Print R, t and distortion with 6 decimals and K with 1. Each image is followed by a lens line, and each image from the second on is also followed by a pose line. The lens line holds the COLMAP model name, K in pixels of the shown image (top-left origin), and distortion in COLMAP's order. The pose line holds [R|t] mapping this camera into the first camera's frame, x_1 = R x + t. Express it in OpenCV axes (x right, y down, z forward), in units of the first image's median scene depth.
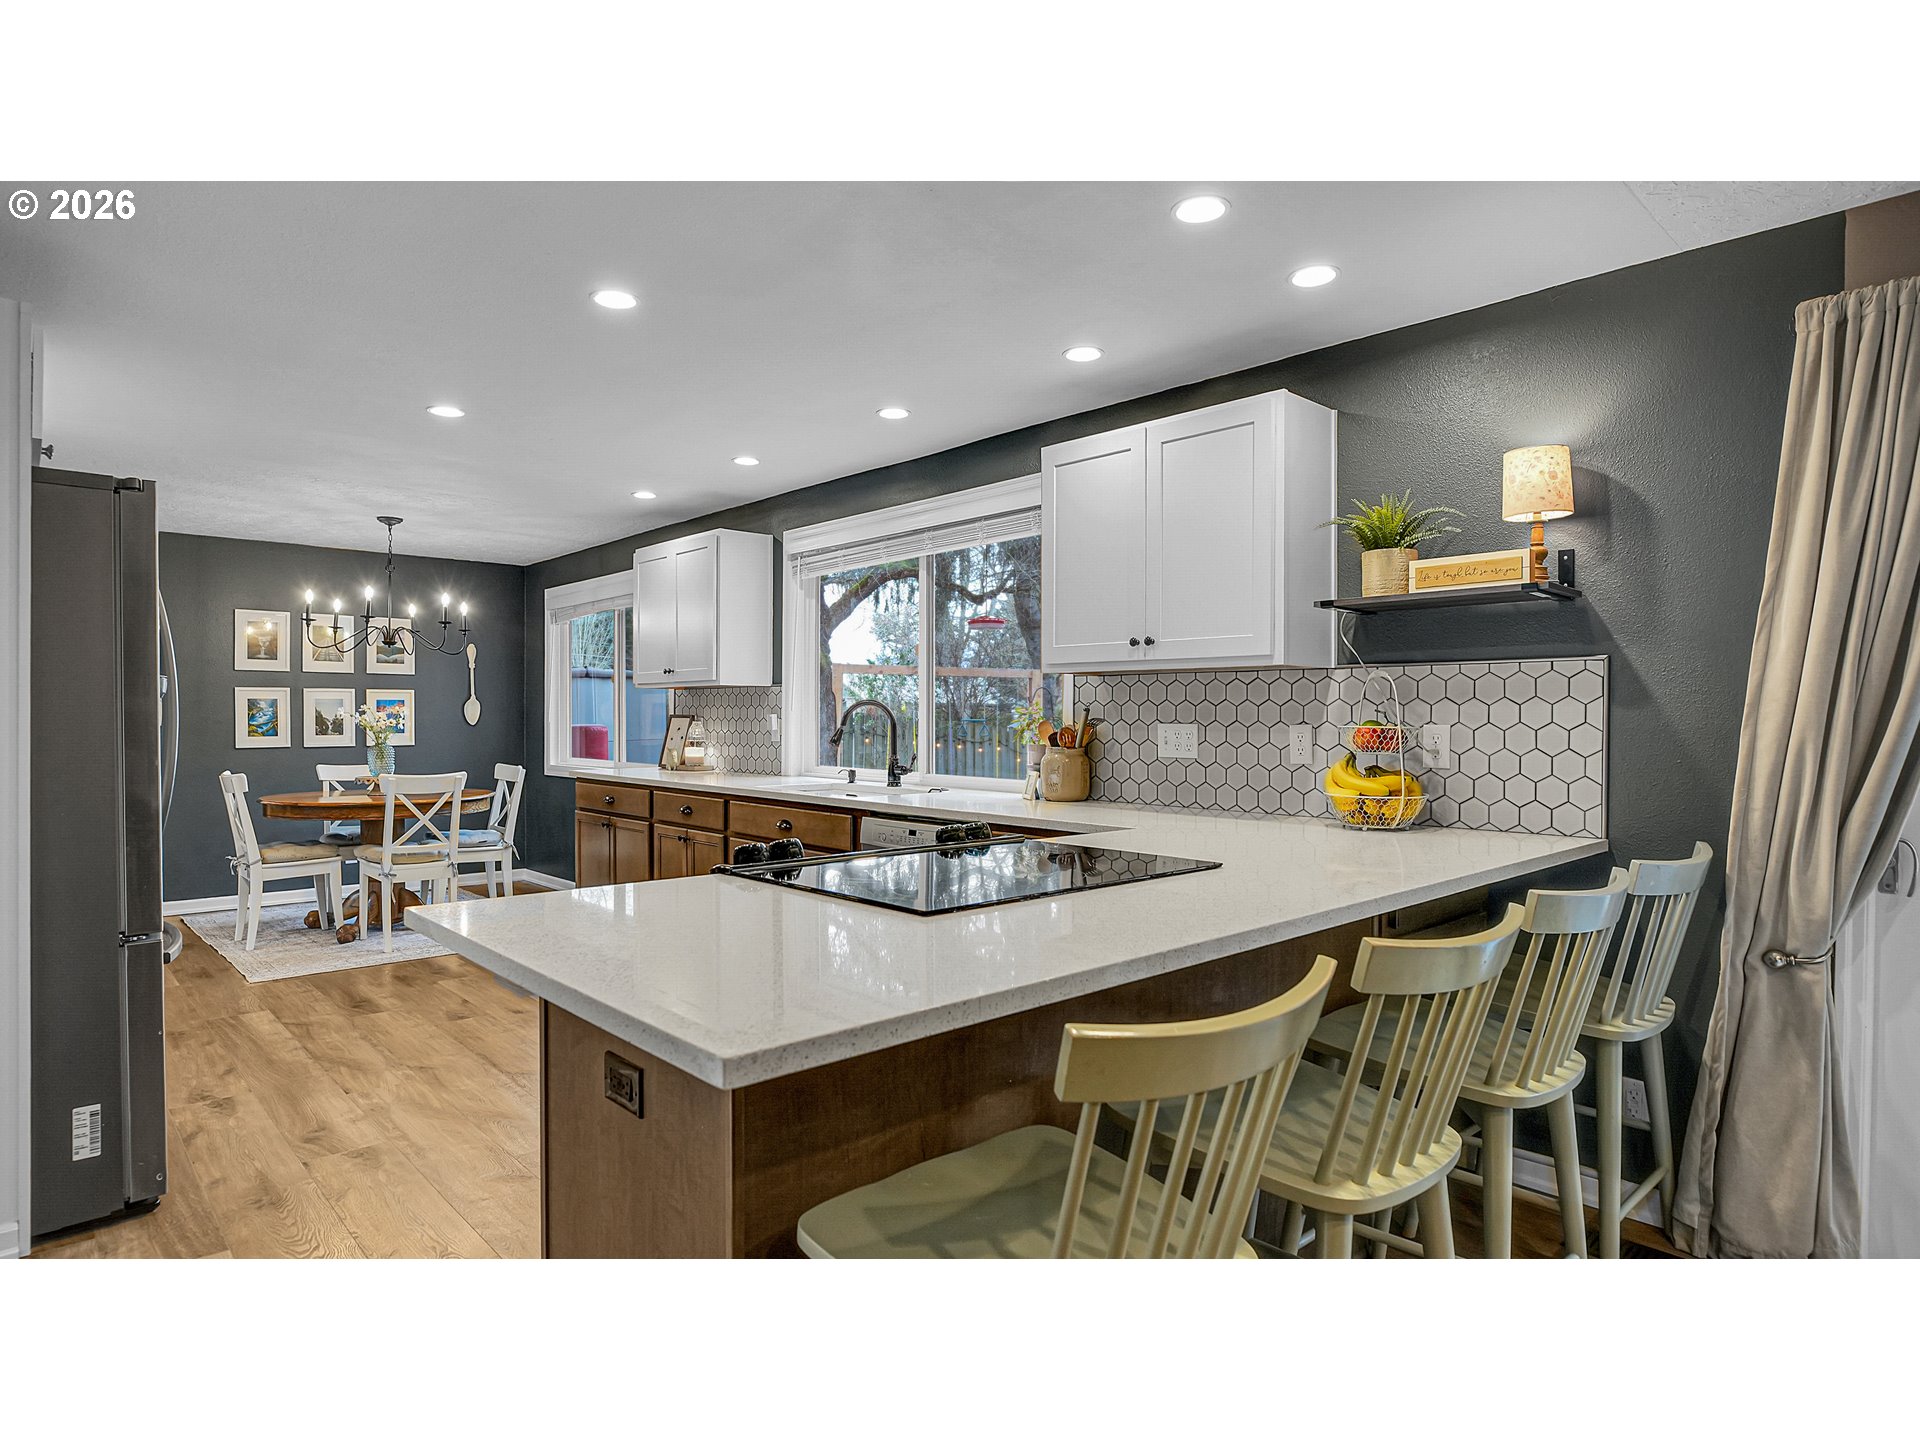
lens RADIAL K [[1043.5, 0, 933.1], [0, 1043.5, 723.6], [0, 0, 1]] dist [-0.049063, 0.017188]
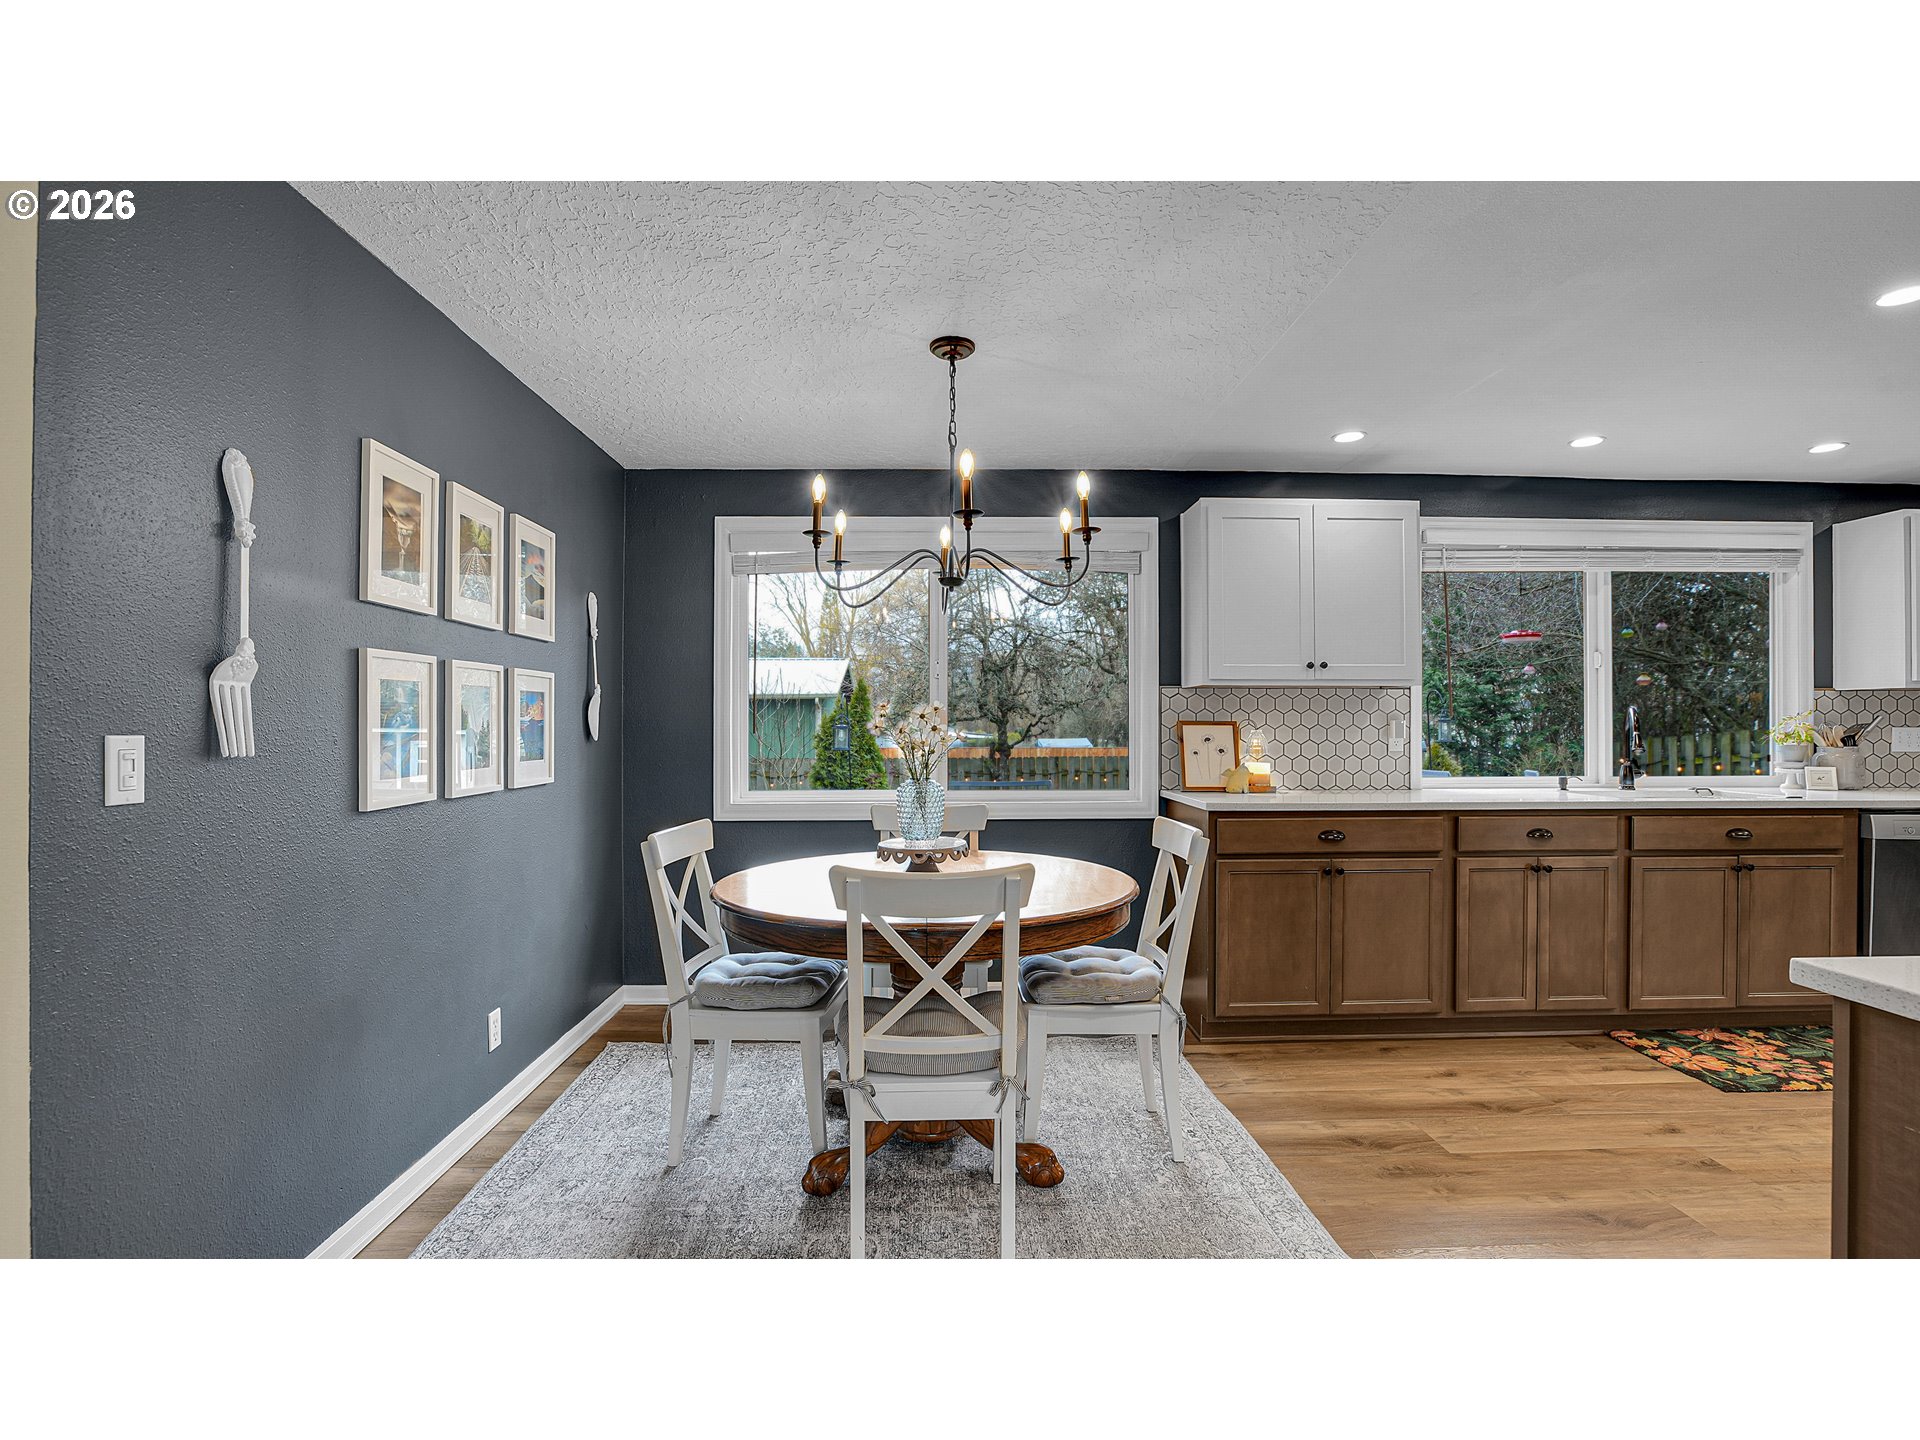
lens RADIAL K [[912.3, 0, 935.3], [0, 912.3, 719.6], [0, 0, 1]] dist [-0.037659, 0.010048]
pose [[0.656219, 0.001789, 0.754569, -0.984802], [0.004754, 0.999968, -0.006506, -0.006998], [-0.754556, 0.007857, 0.656189, 0.792128]]
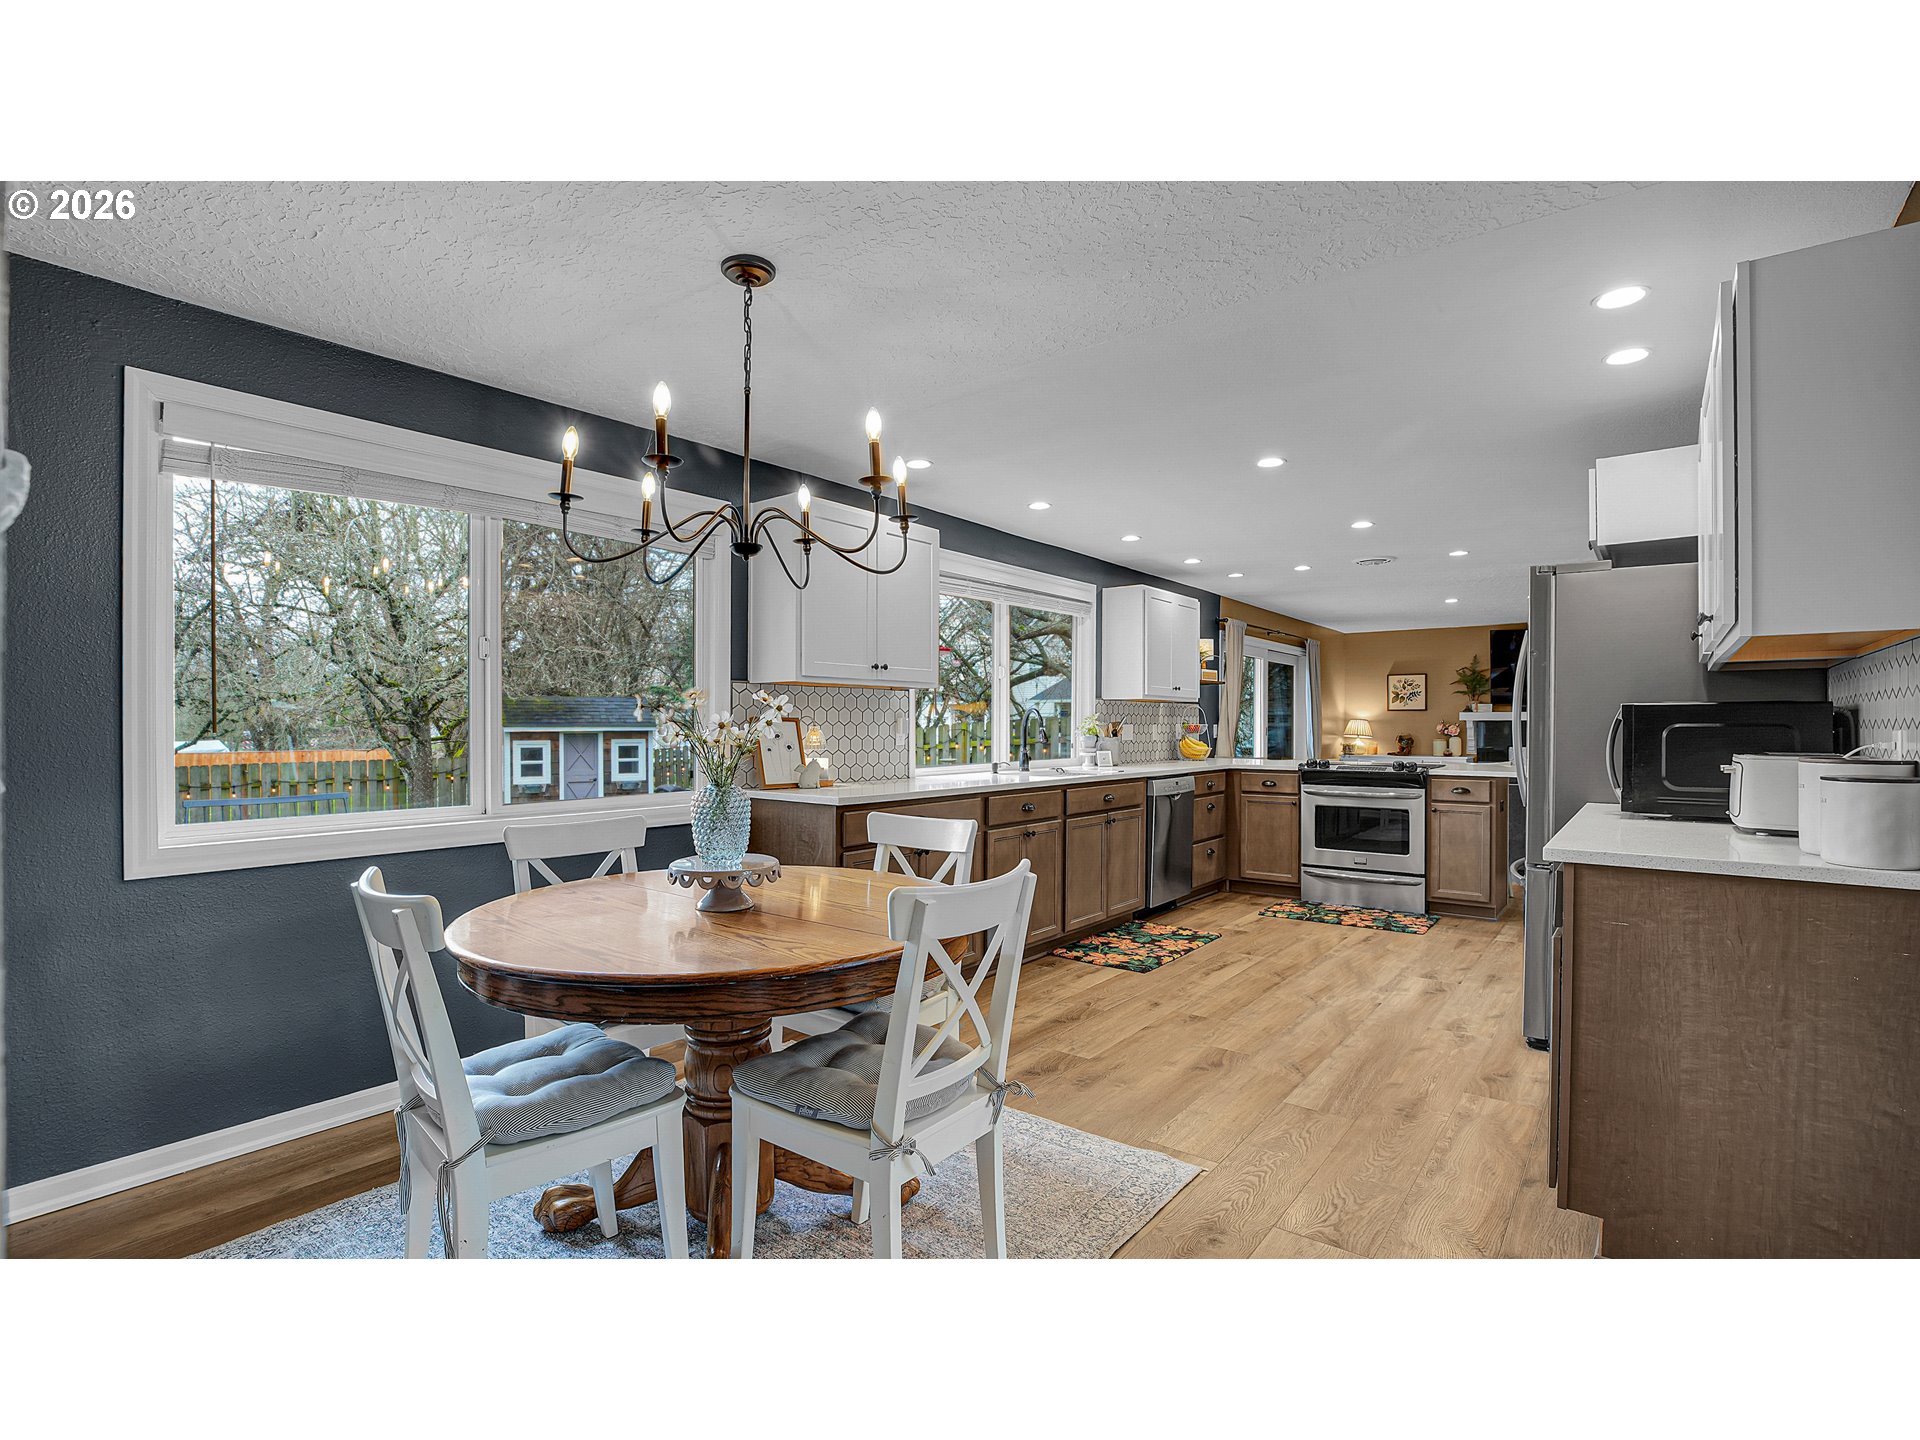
lens RADIAL K [[924.2, 0, 959.9], [0, 924.2, 728.1], [0, 0, 1]] dist [-0.028375, 0.000318]
pose [[-0.170352, -0.007134, 0.985358, -1.040674], [0.002705, 0.999967, 0.007708, -0.006318], [-0.985380, 0.003979, -0.170327, 1.095474]]
